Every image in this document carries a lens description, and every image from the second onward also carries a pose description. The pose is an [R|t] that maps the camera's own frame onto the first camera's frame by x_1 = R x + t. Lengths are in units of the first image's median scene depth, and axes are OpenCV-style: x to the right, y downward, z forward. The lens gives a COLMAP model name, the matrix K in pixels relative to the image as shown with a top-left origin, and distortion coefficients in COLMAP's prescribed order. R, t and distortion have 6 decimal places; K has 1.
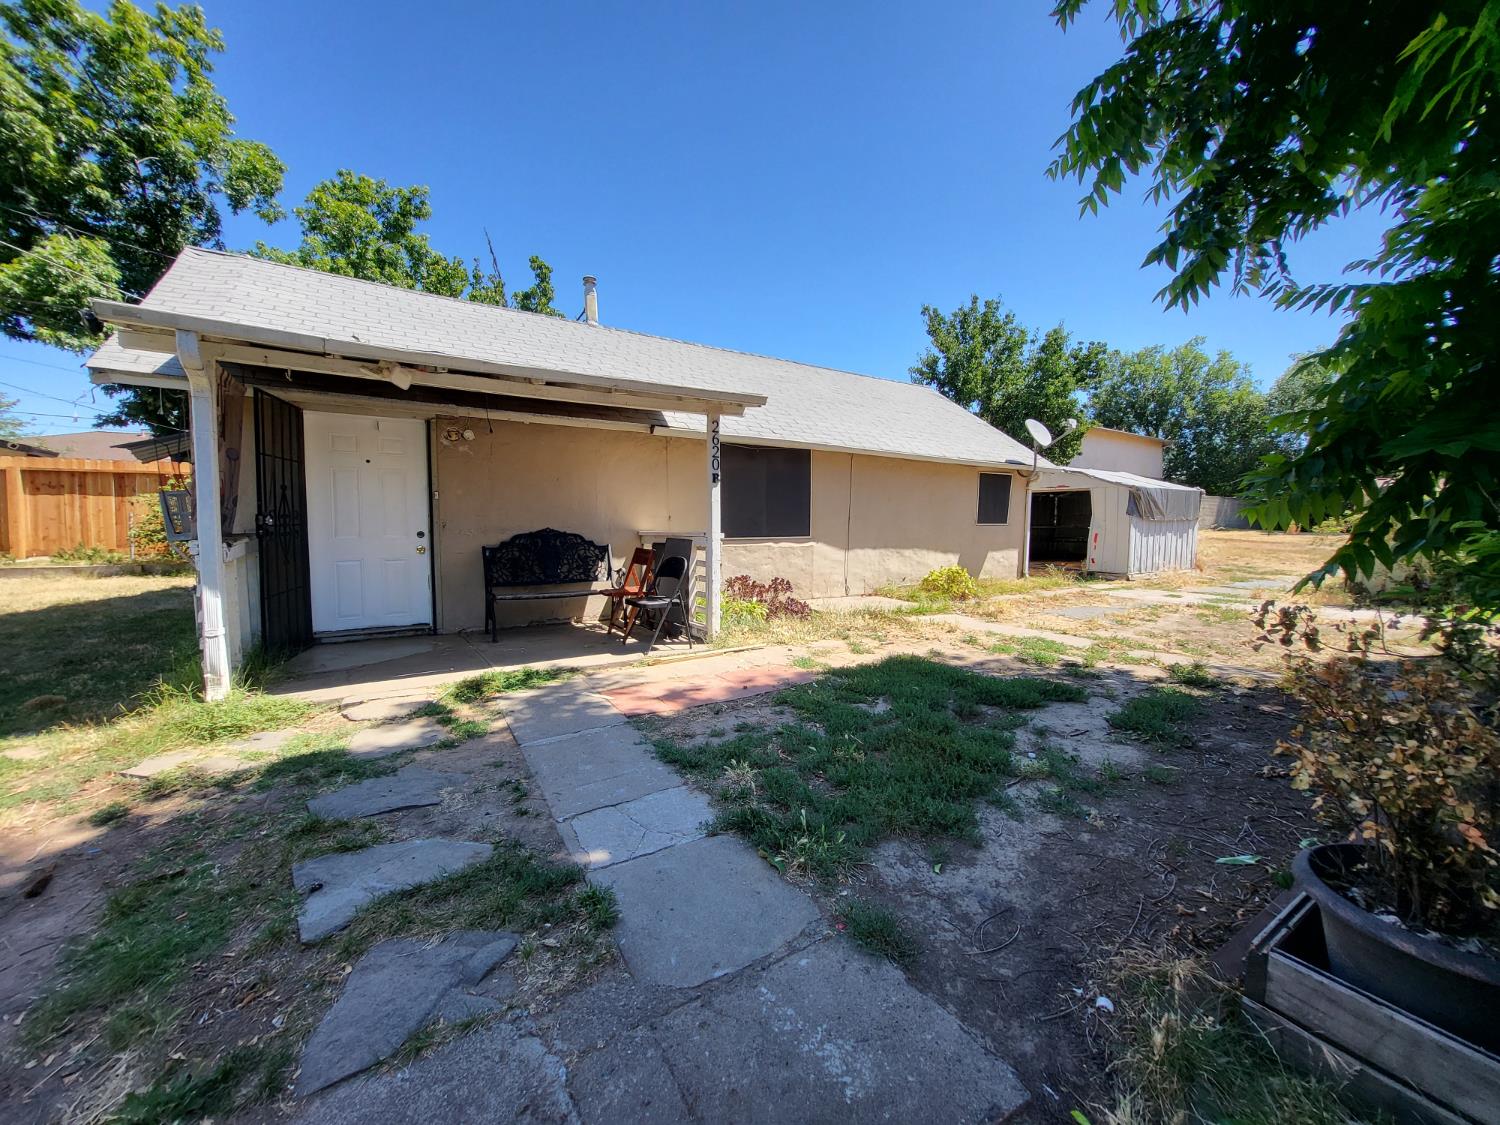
lens RADIAL K [[584.7, 0, 738.1], [0, 584.7, 559.7], [0, 0, 1]] dist [-0.001091, -0.000255]
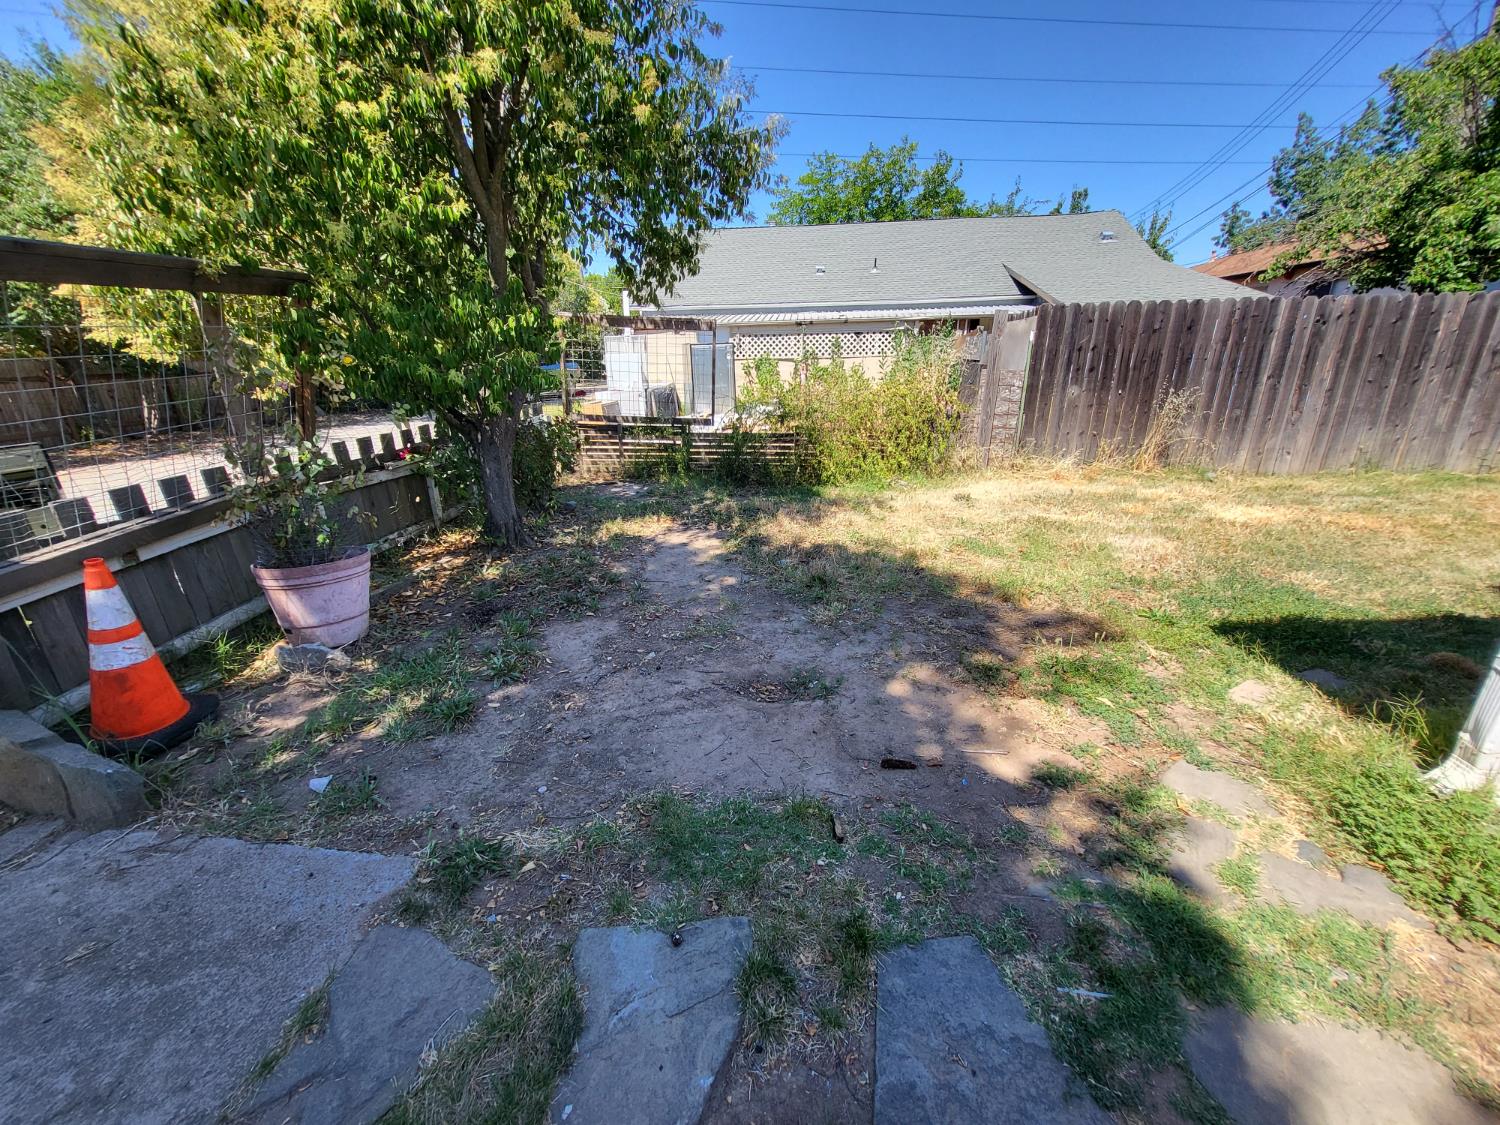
lens RADIAL K [[599.9, 0, 749.4], [0, 599.9, 557.7], [0, 0, 1]] dist [0.000306, 0.000046]
pose [[-0.617562, 0.261142, -0.741905, -0.065720], [-0.040580, 0.931437, 0.361633, -0.035778], [0.785475, 0.253437, -0.564623, 0.266368]]
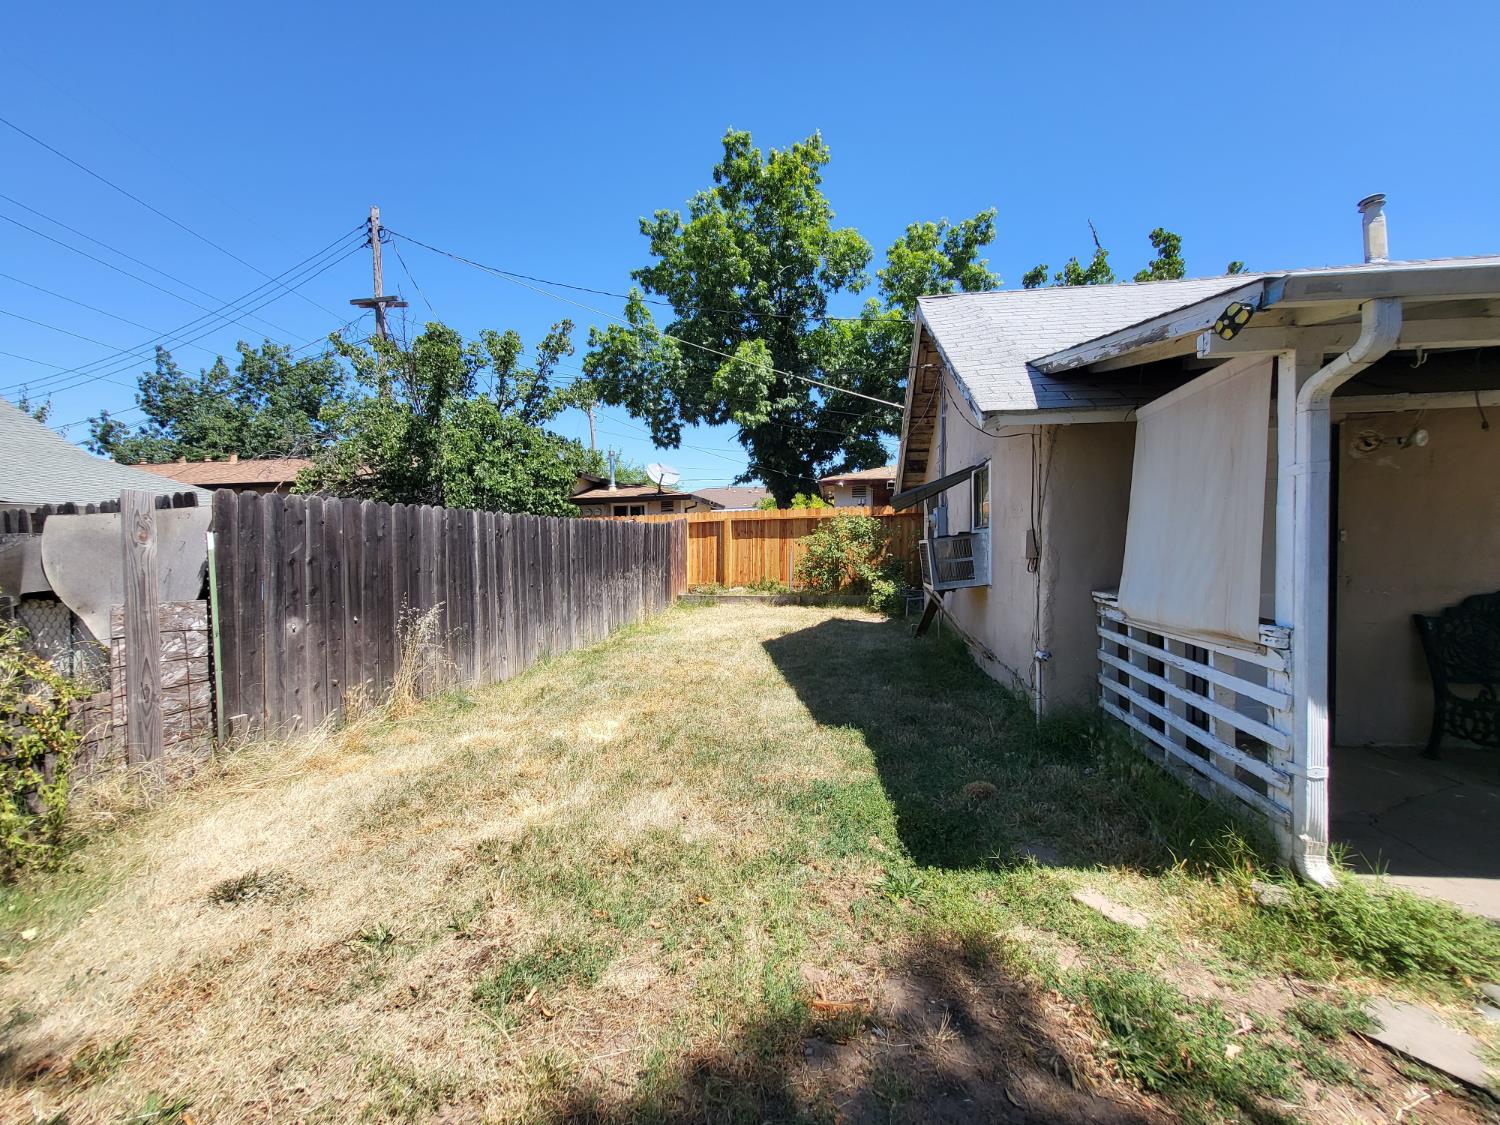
lens RADIAL K [[581.6, 0, 731.6], [0, 581.6, 562.3], [0, 0, 1]] dist [-0.001369, -0.001707]
pose [[0.742235, 0.003576, -0.670130, -0.329790], [-0.028326, 0.999259, -0.026042, -0.024290], [0.669540, 0.038312, 0.741787, 0.029853]]
